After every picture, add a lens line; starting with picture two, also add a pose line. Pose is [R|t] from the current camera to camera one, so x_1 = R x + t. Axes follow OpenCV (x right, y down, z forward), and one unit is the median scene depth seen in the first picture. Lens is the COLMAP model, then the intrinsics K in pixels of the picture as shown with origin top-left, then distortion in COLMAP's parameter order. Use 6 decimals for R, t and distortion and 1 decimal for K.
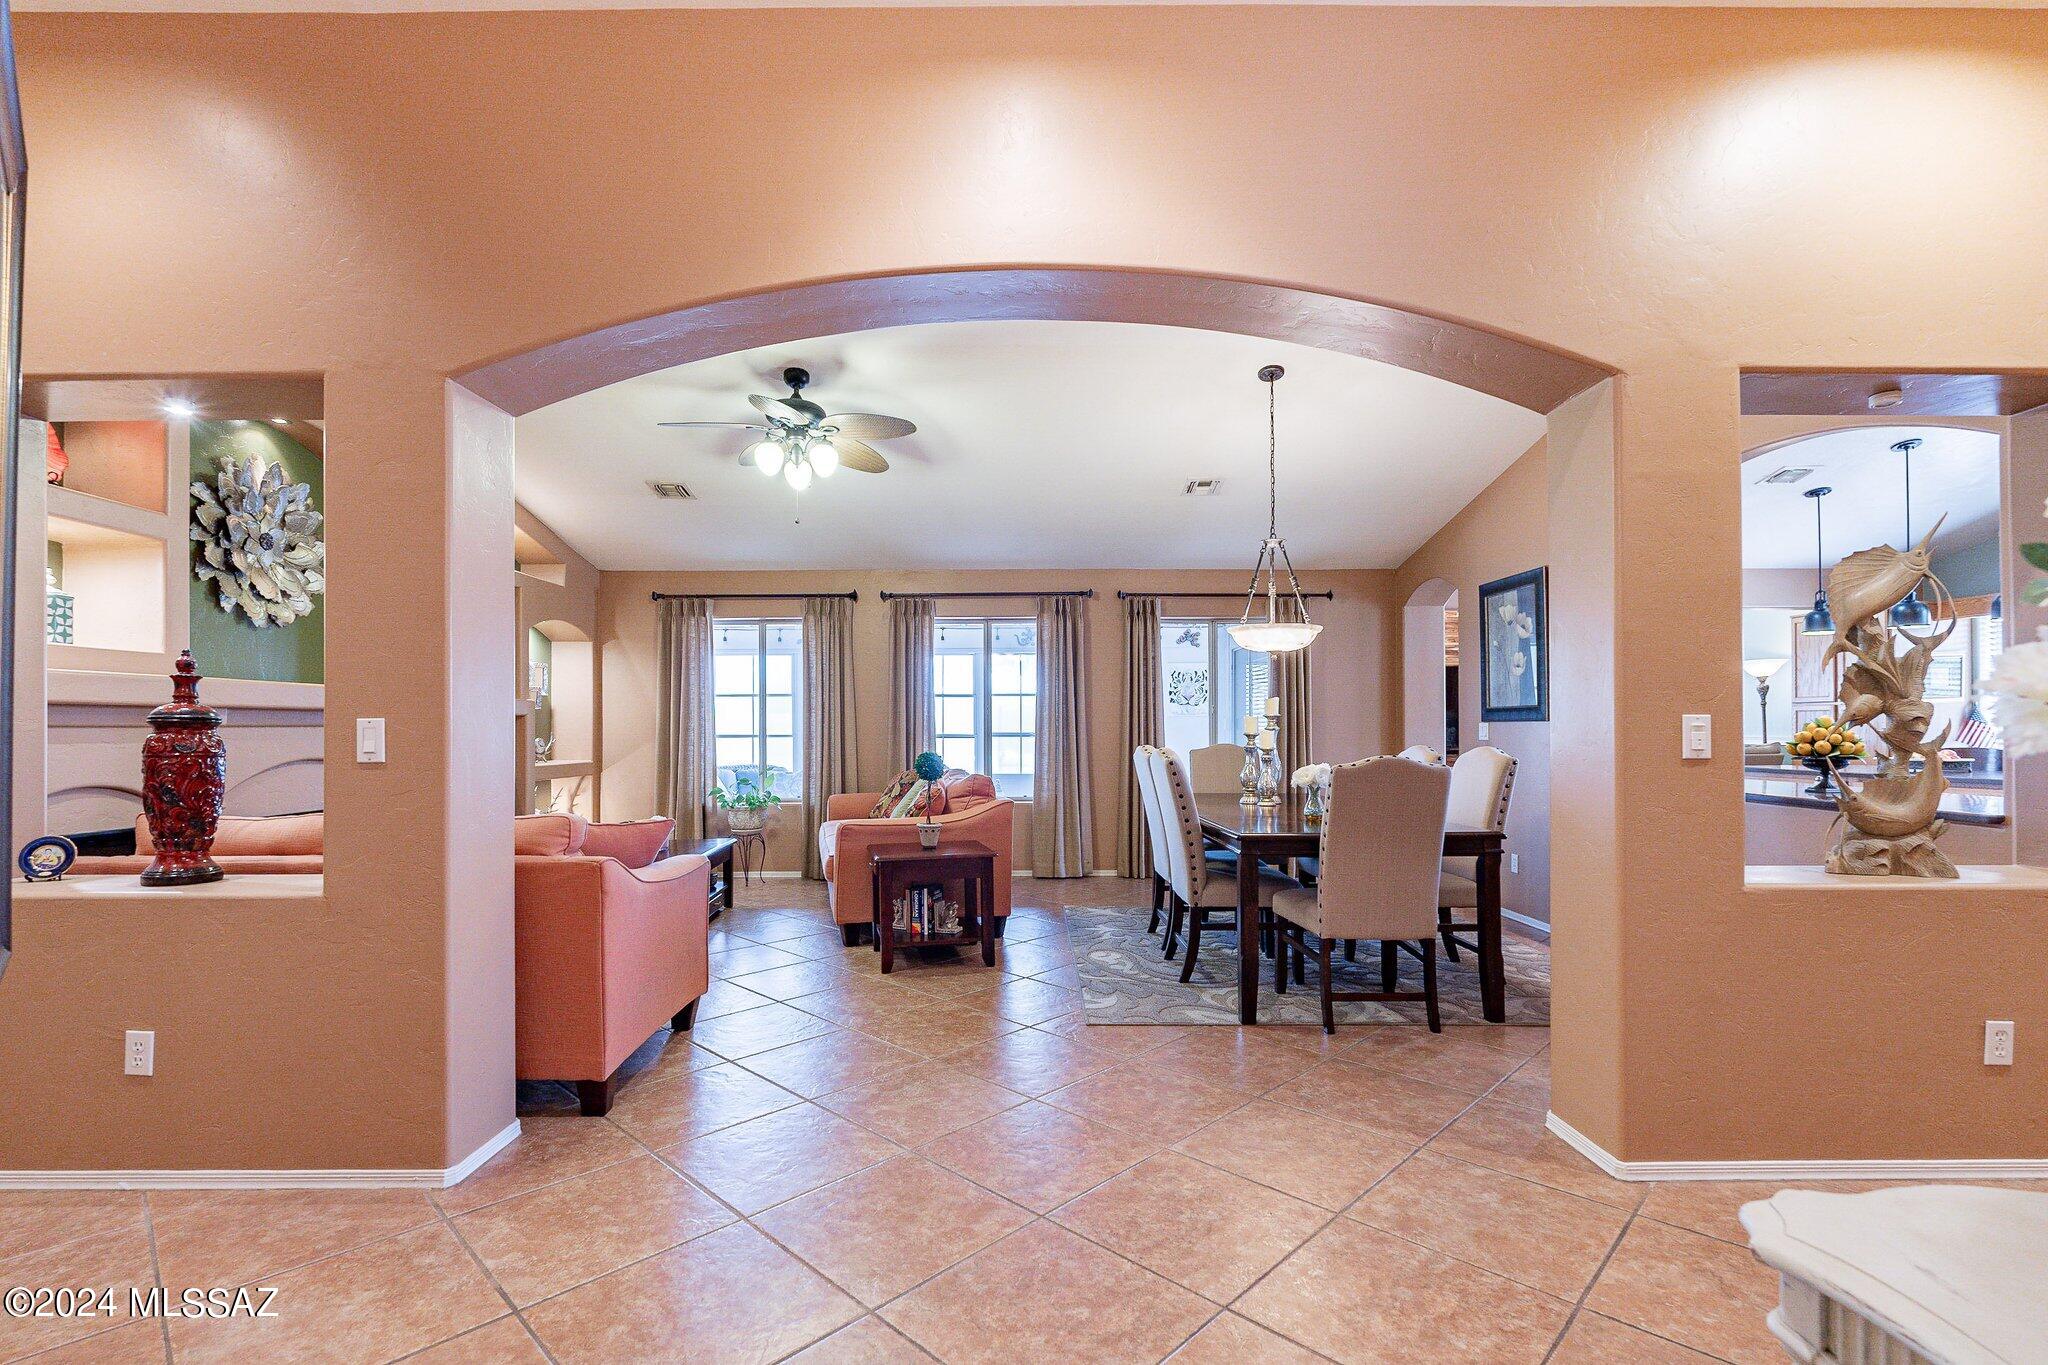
lens RADIAL K [[928.7, 0, 1009.9], [0, 928.7, 716.4], [0, 0, 1]] dist [-0.004420, -0.000172]
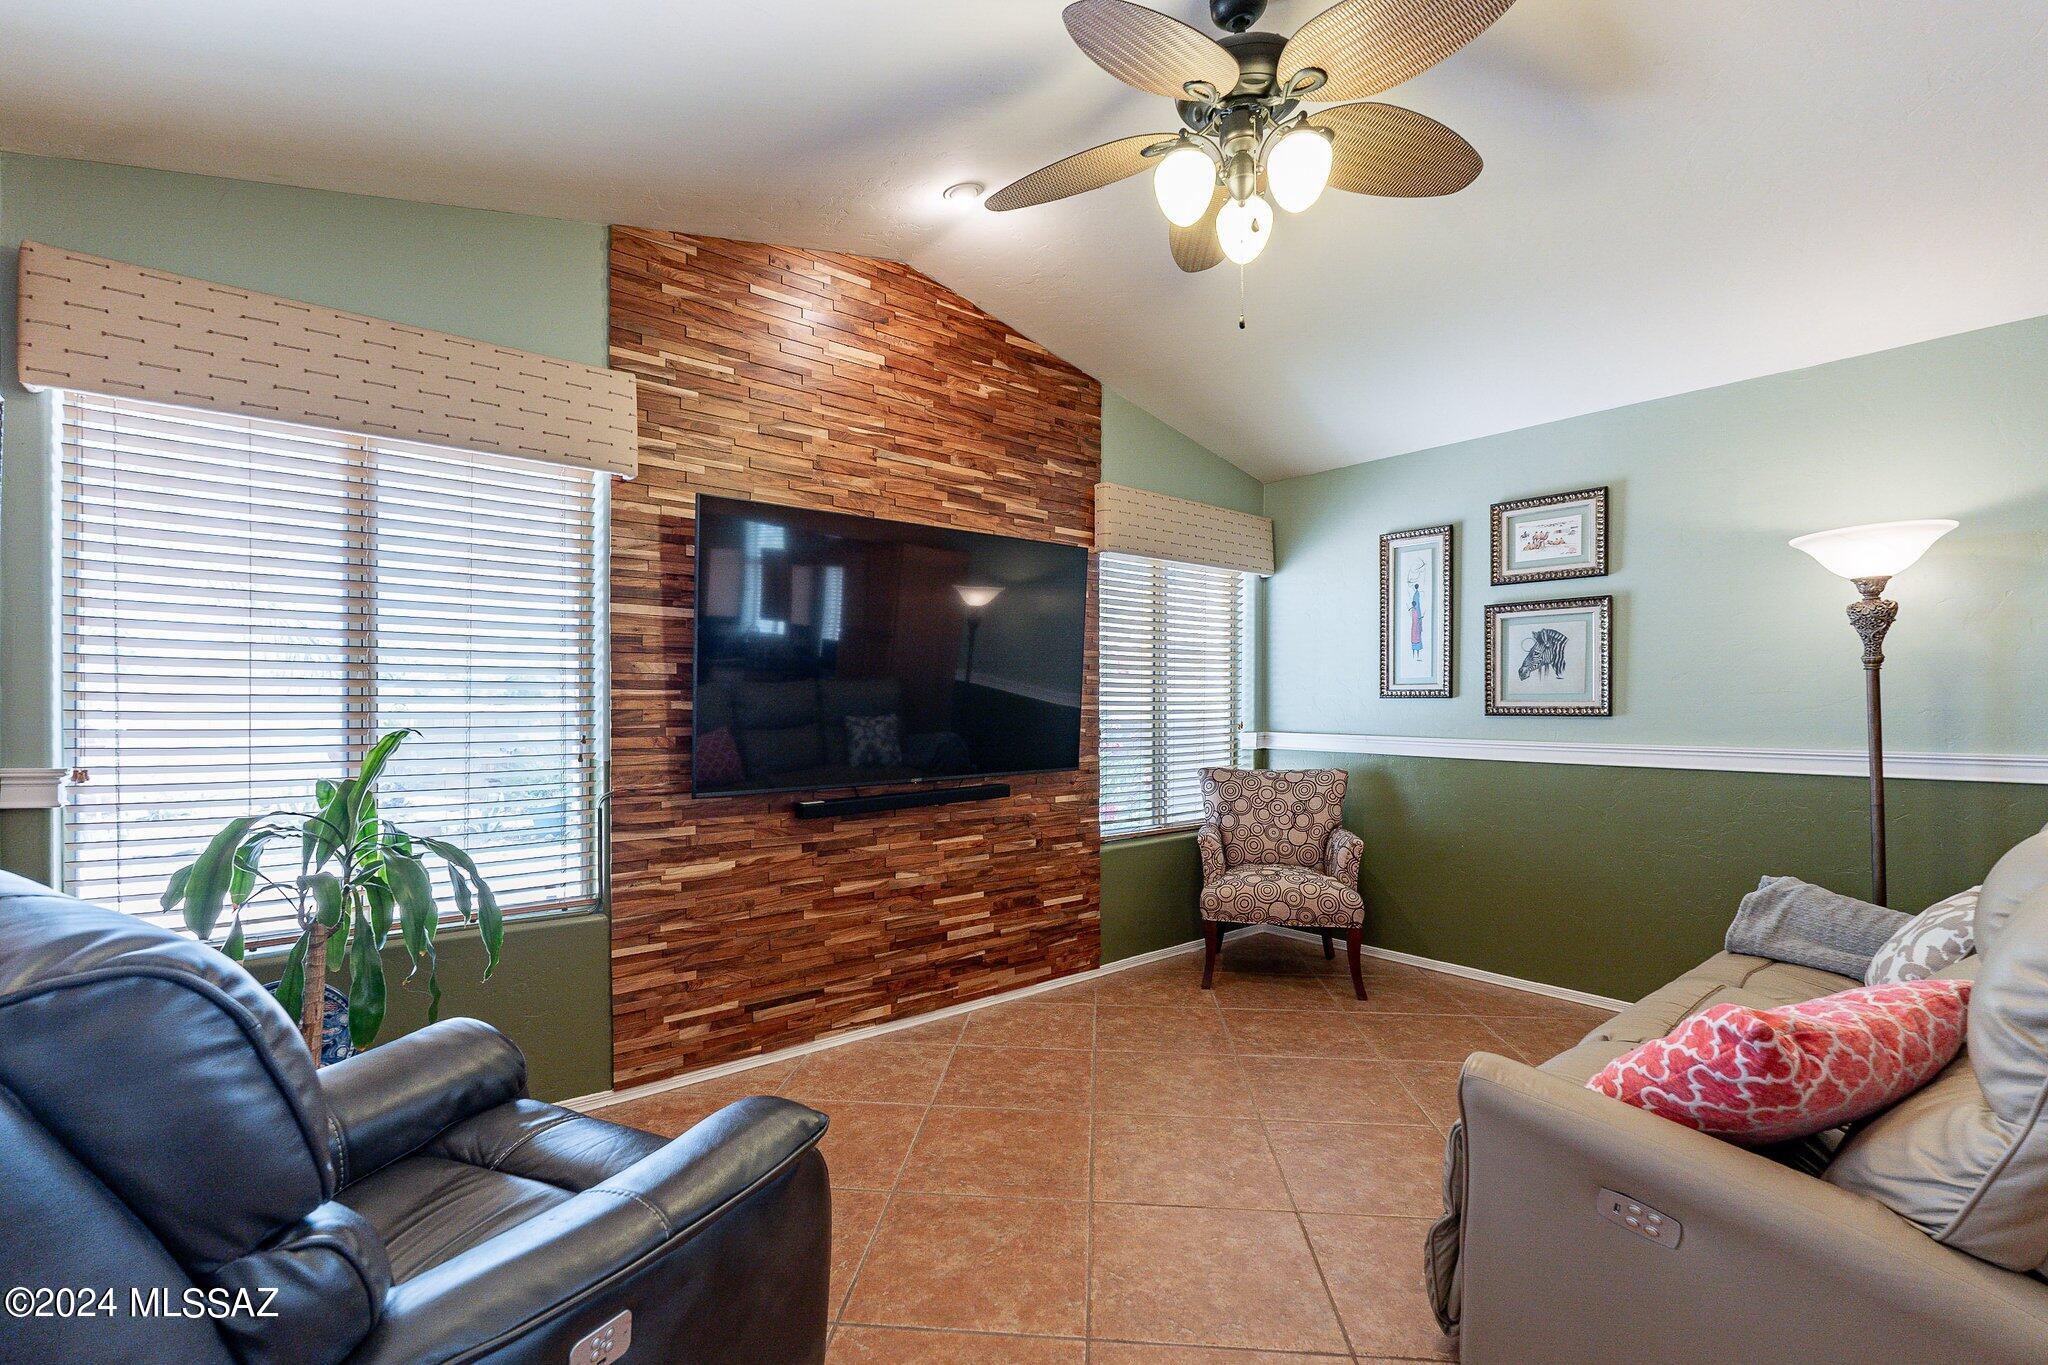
lens RADIAL K [[928.7, 0, 1009.9], [0, 928.7, 716.4], [0, 0, 1]] dist [-0.004420, -0.000172]
pose [[0.761259, -0.001015, 0.648447, 0.518899], [-0.012827, 0.999780, 0.016624, 0.008967], [-0.648321, -0.020973, 0.761079, 1.415116]]
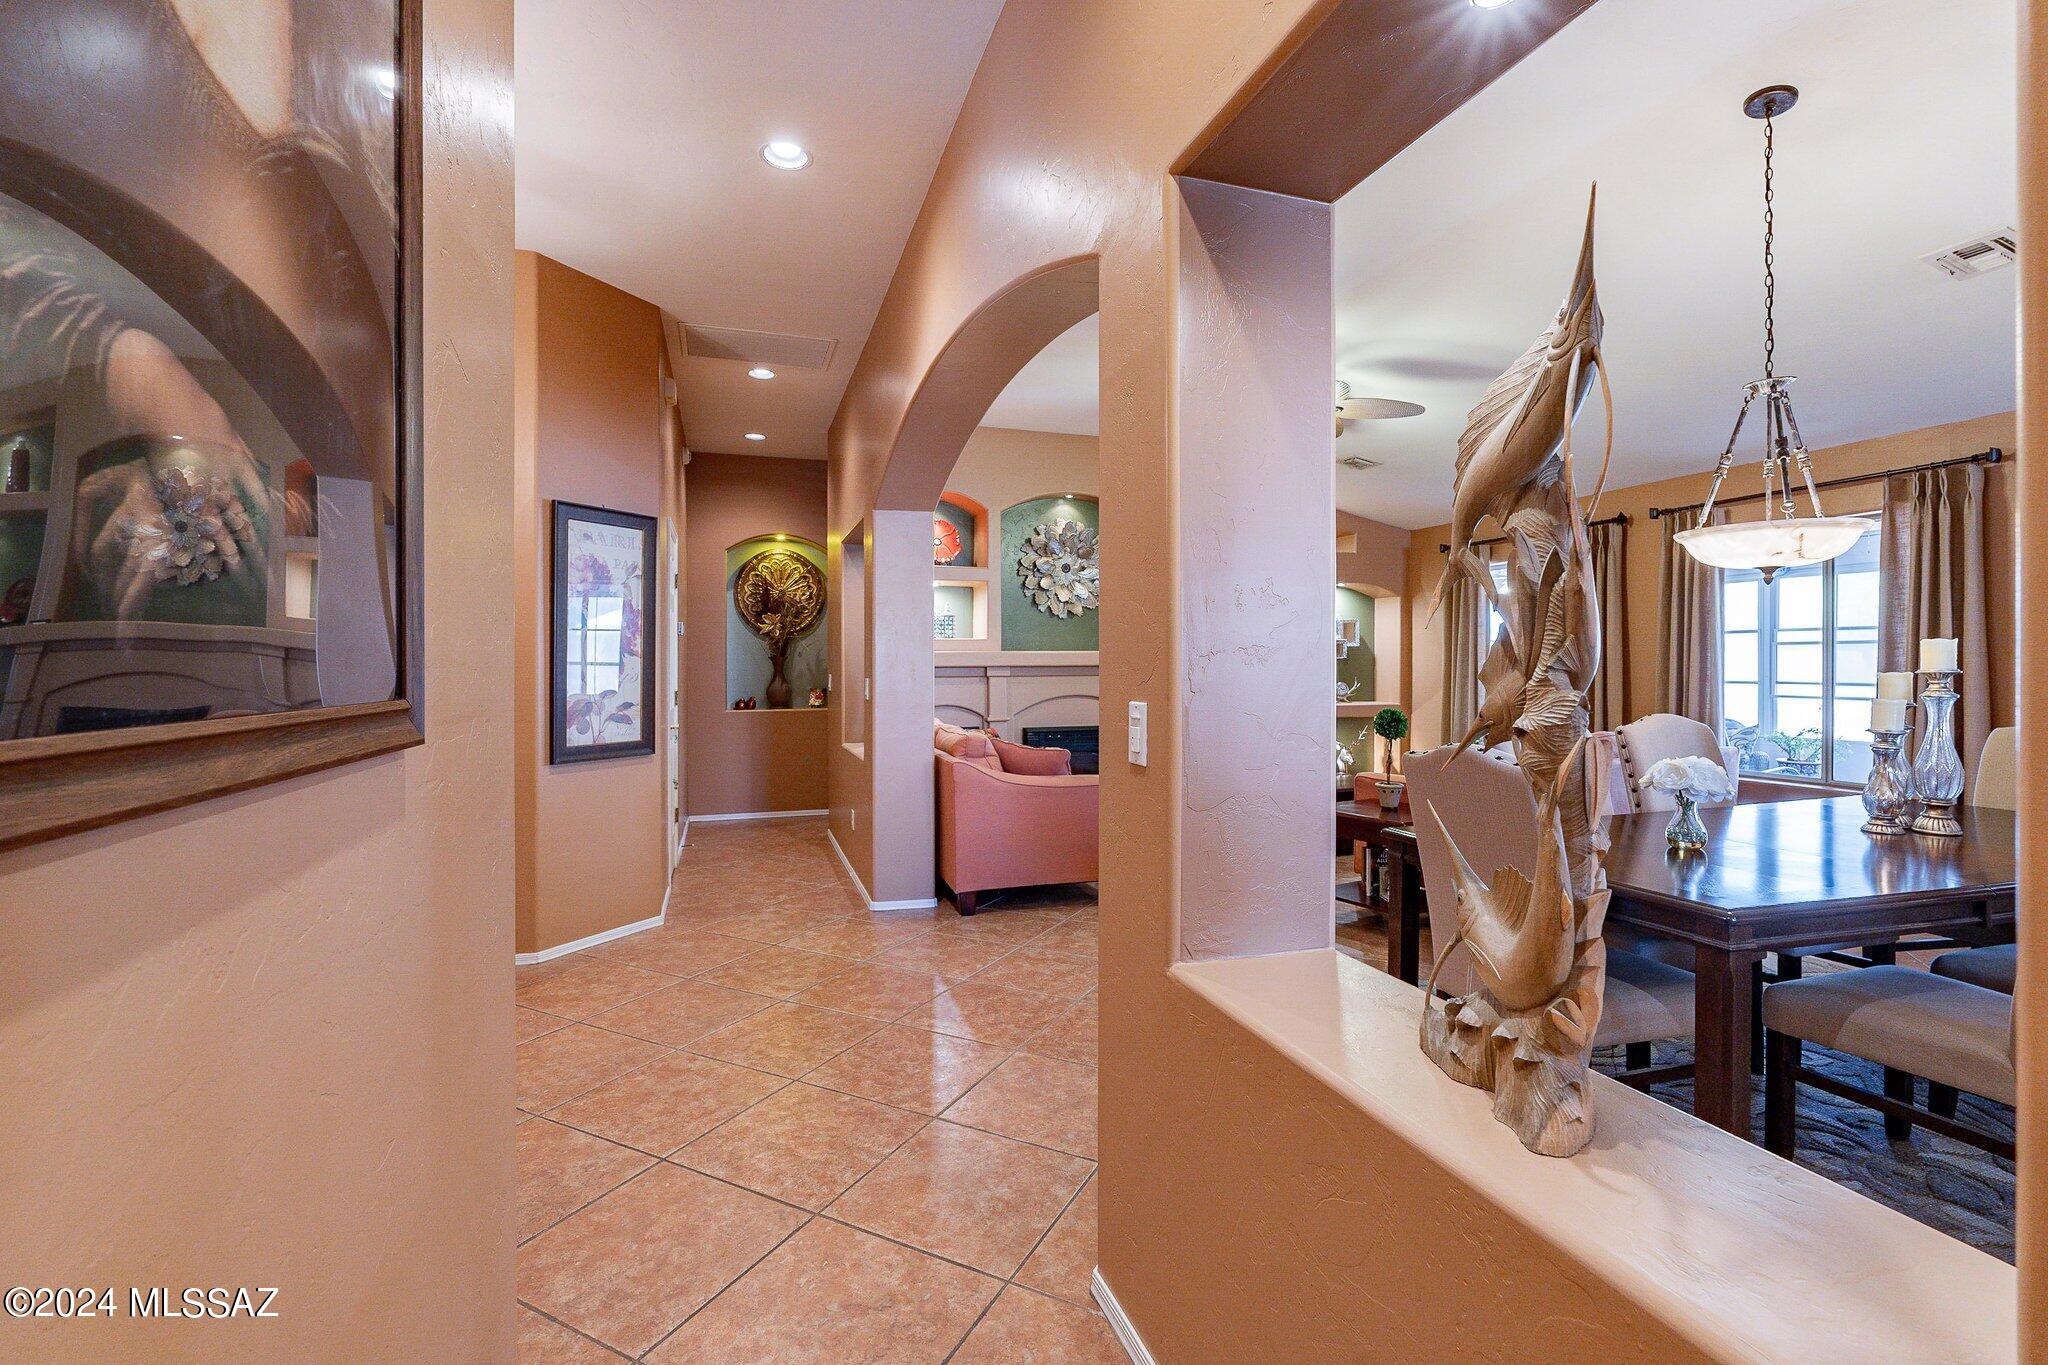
lens RADIAL K [[913.1, 0, 1013.5], [0, 913.1, 660.8], [0, 0, 1]] dist [-0.005469, -0.000028]
pose [[0.293349, -0.004063, -0.955997, 0.578921], [0.015528, 0.999879, 0.000515, -0.014471], [0.955879, -0.014996, 0.293377, 0.299021]]
